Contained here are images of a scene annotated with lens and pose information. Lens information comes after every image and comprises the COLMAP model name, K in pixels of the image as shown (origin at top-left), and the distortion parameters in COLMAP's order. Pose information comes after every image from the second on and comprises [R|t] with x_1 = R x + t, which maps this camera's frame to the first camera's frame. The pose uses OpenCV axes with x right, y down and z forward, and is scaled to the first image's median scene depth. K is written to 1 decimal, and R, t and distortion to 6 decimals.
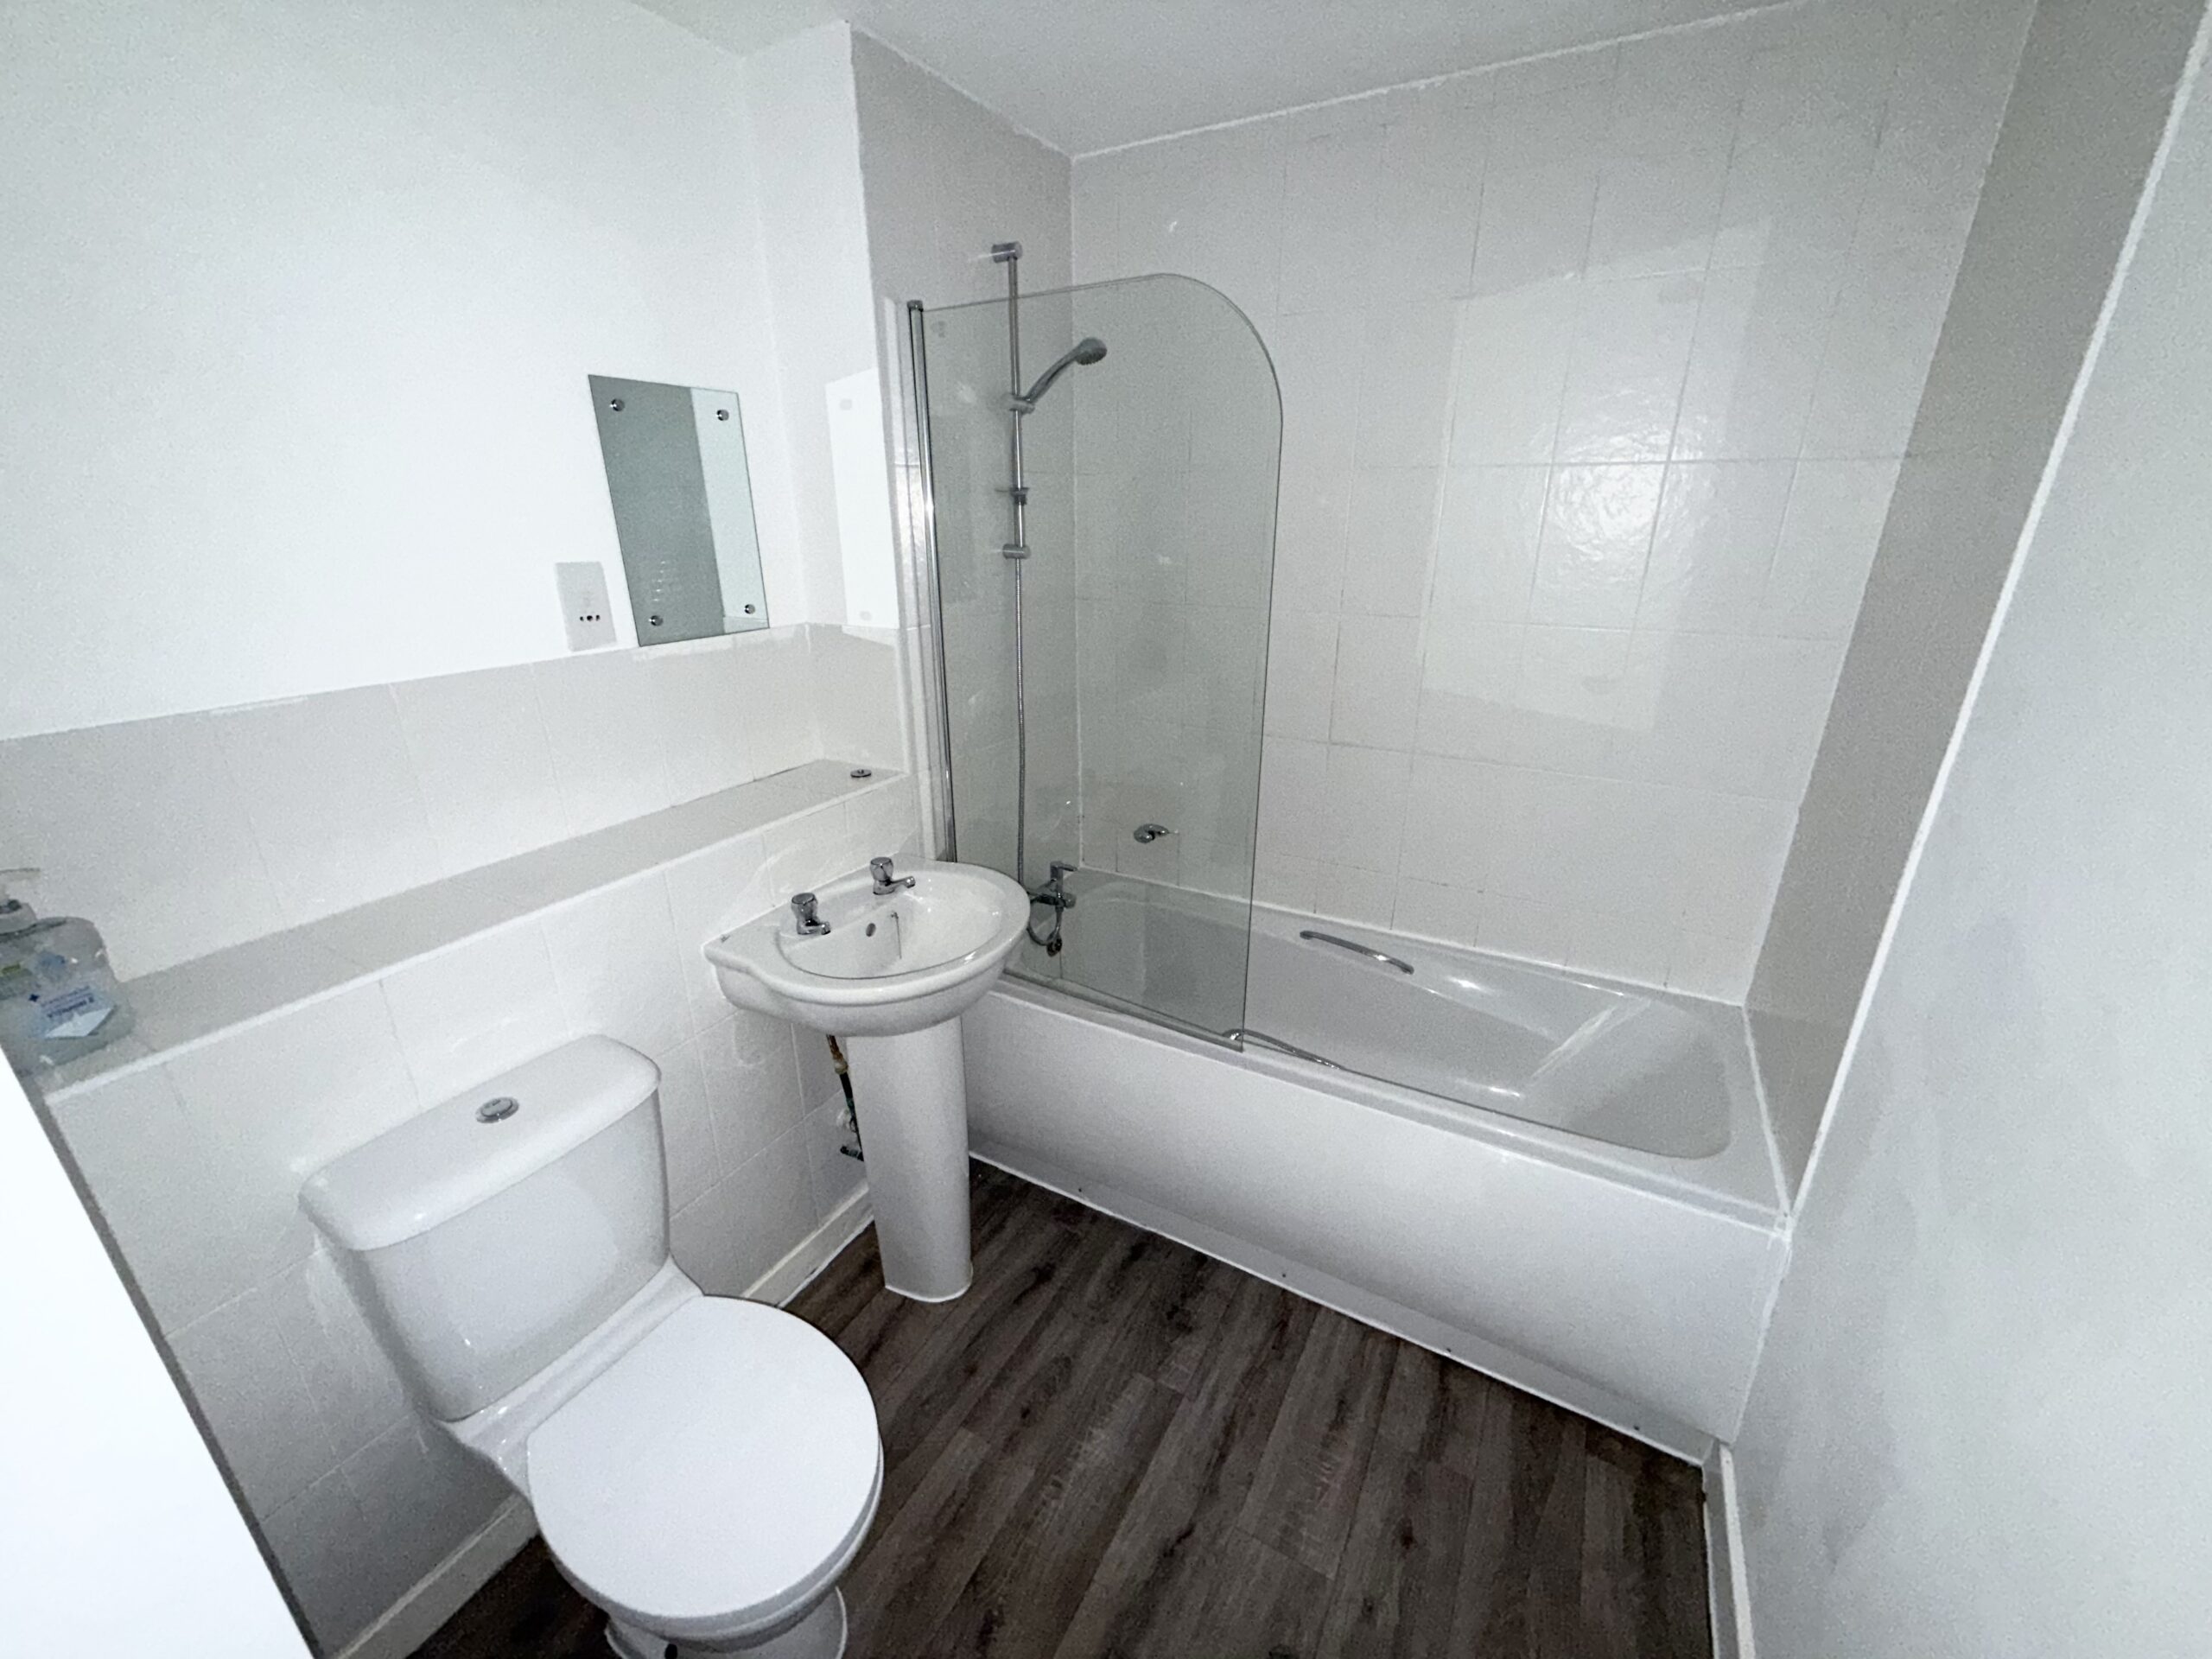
lens RADIAL K [[882.3, 0, 1103.1], [0, 882.3, 830.8], [0, 0, 1]] dist [0.002173, -0.000454]
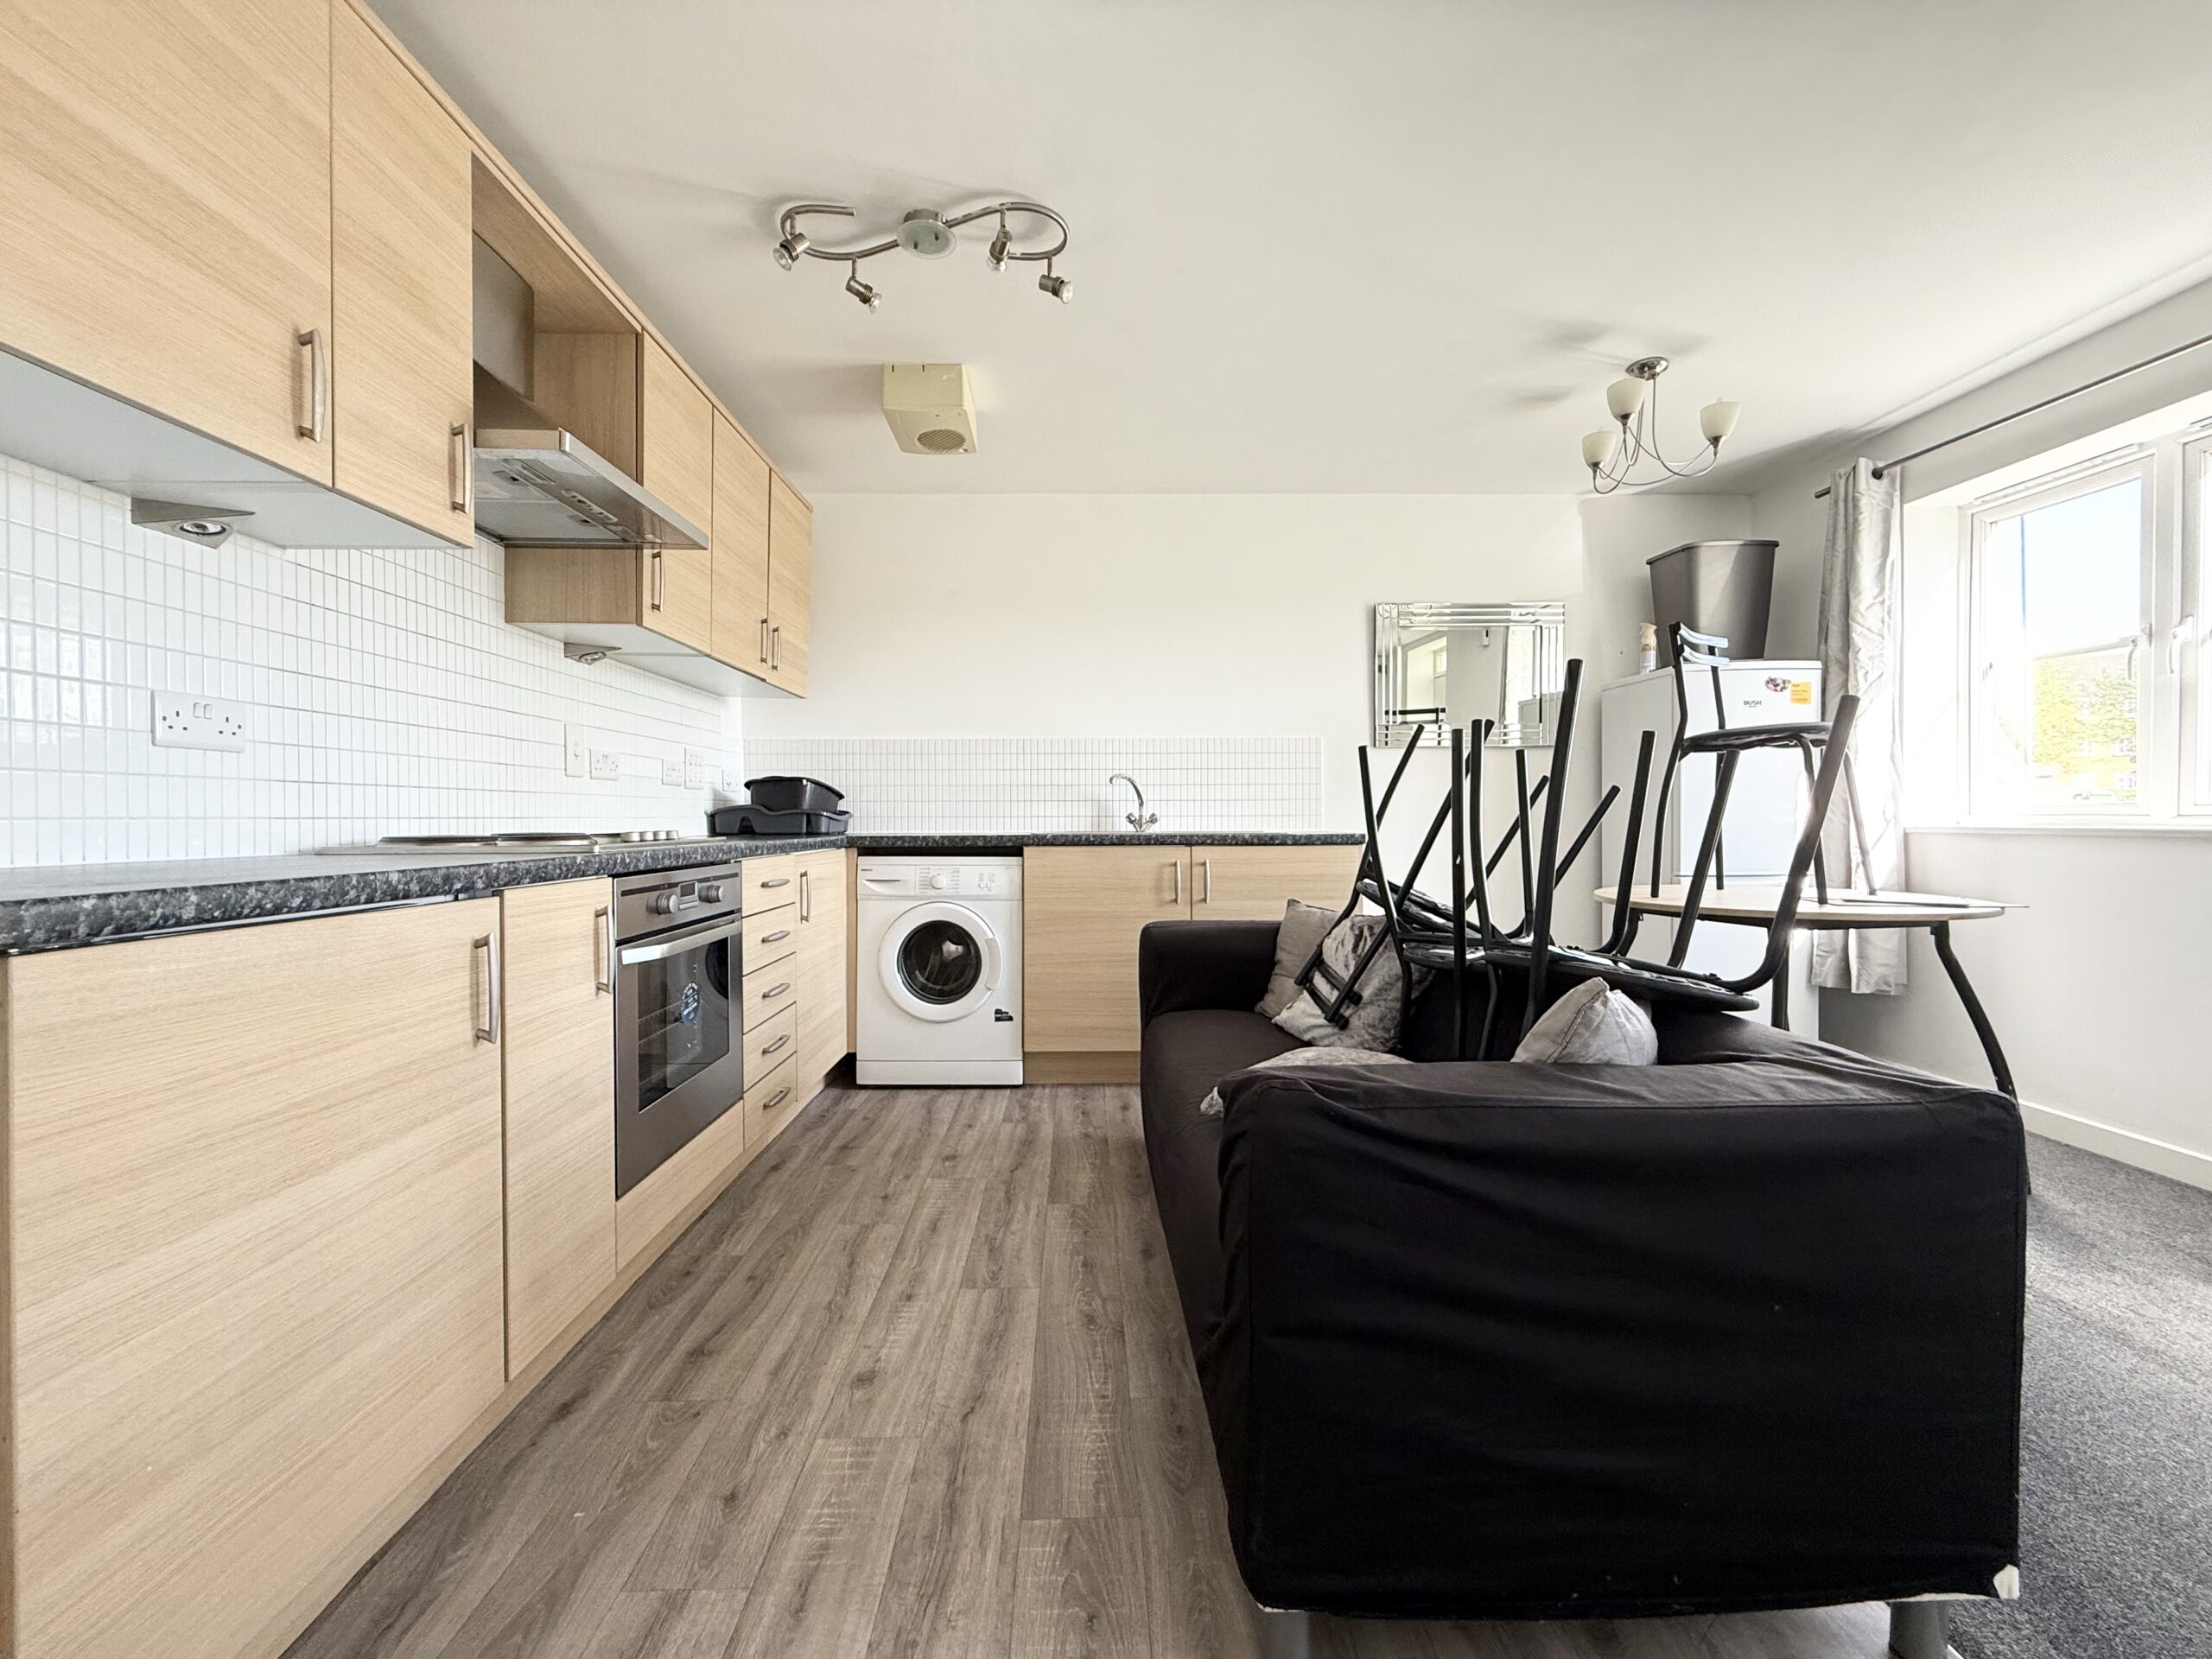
lens RADIAL K [[882.3, 0, 1101.6], [0, 882.3, 827.8], [0, 0, 1]] dist [0.002173, -0.000454]
pose [[-0.862599, 0.016038, -0.505634, 0.423204], [-0.165835, 0.935304, 0.312577, -0.151328], [0.477935, 0.353480, -0.804133, 1.516643]]
